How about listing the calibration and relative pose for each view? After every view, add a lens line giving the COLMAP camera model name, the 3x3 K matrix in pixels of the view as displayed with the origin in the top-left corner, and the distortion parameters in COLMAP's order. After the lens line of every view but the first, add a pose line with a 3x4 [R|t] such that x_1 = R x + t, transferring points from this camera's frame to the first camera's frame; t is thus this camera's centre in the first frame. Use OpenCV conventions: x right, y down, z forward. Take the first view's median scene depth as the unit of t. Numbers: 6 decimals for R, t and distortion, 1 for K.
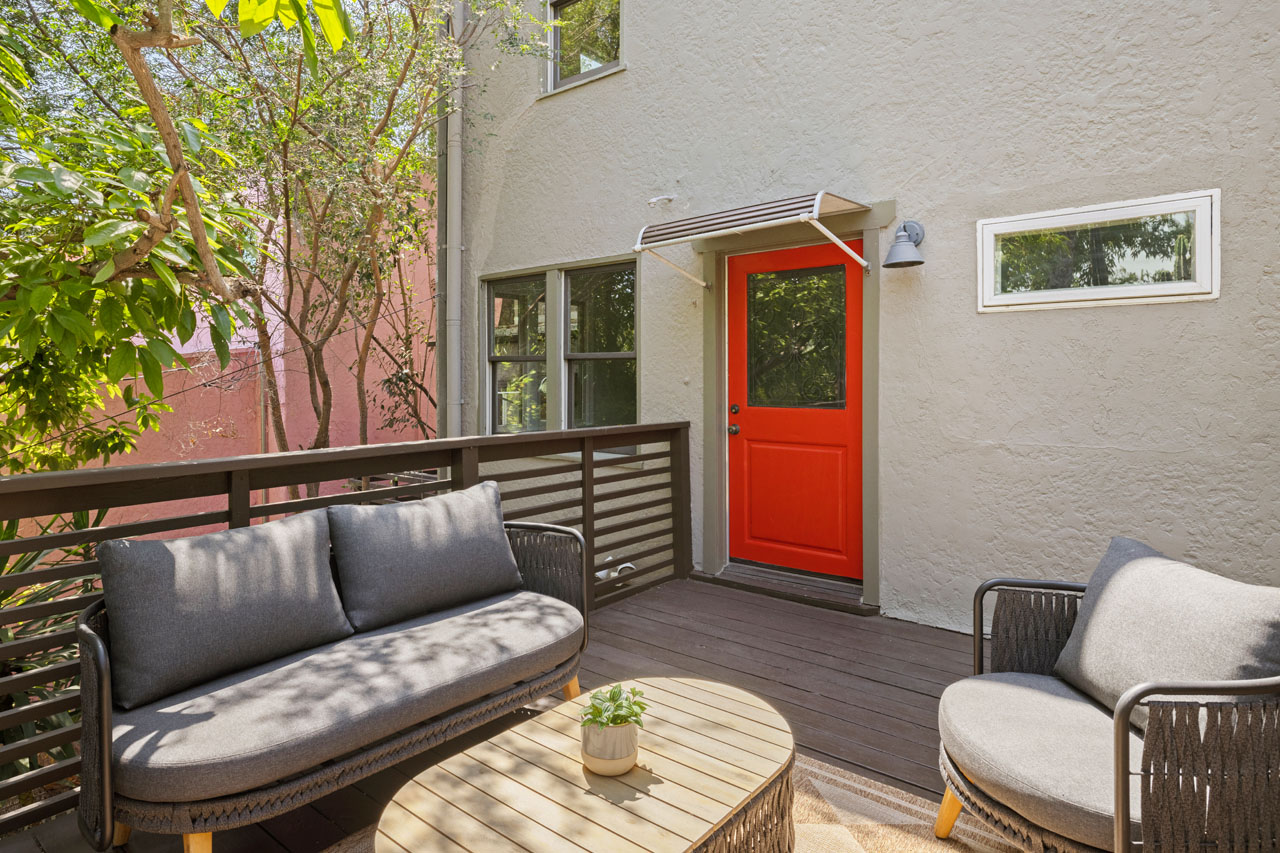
lens RADIAL K [[671.8, 0, 636.5], [0, 671.8, 392.6], [0, 0, 1]] dist [-0.001035, -0.000271]
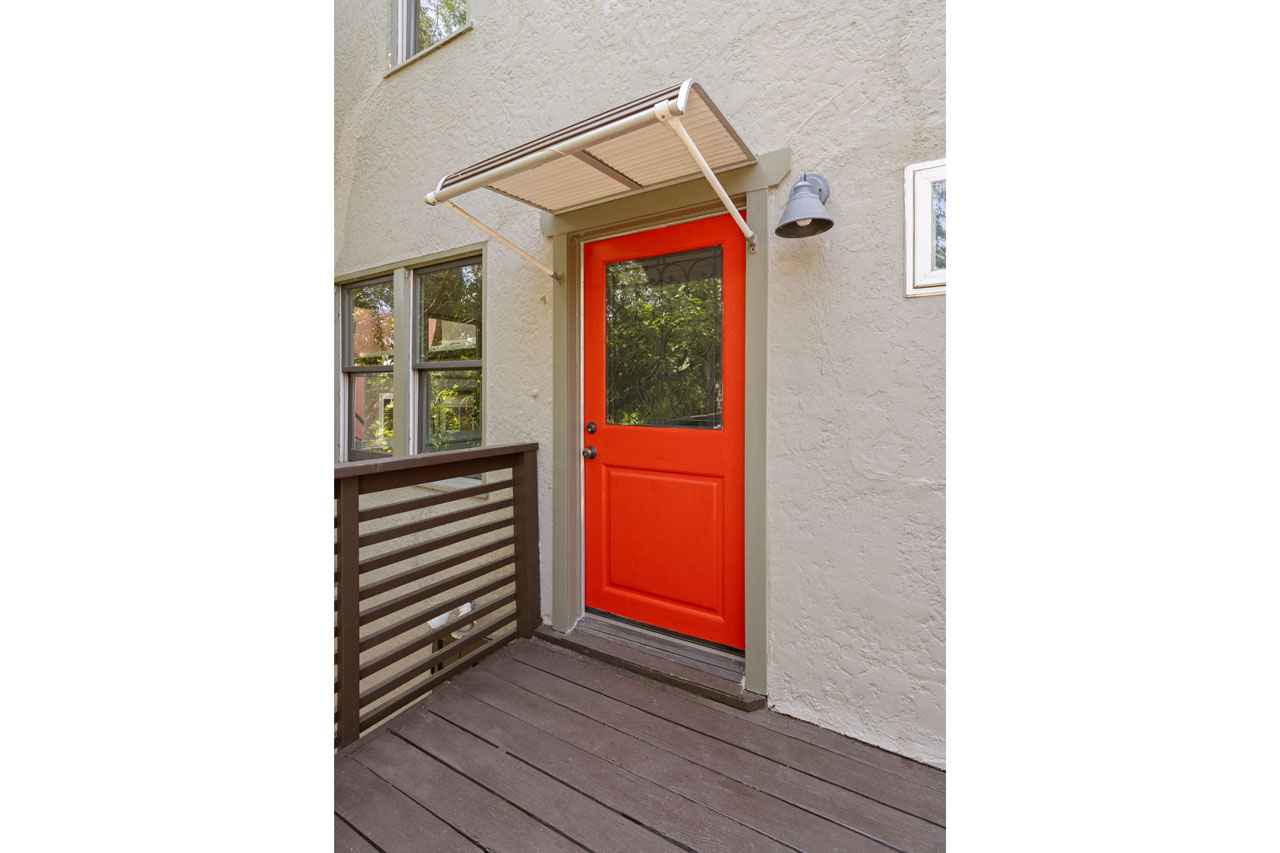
lens RADIAL K [[671.8, 0, 636.5], [0, 671.8, 392.6], [0, 0, 1]] dist [-0.001035, -0.000271]
pose [[0.983344, 0.008714, 0.181544, 0.074720], [-0.004592, 0.999722, -0.023116, -0.000361], [-0.181695, 0.021897, 0.983111, 0.263174]]
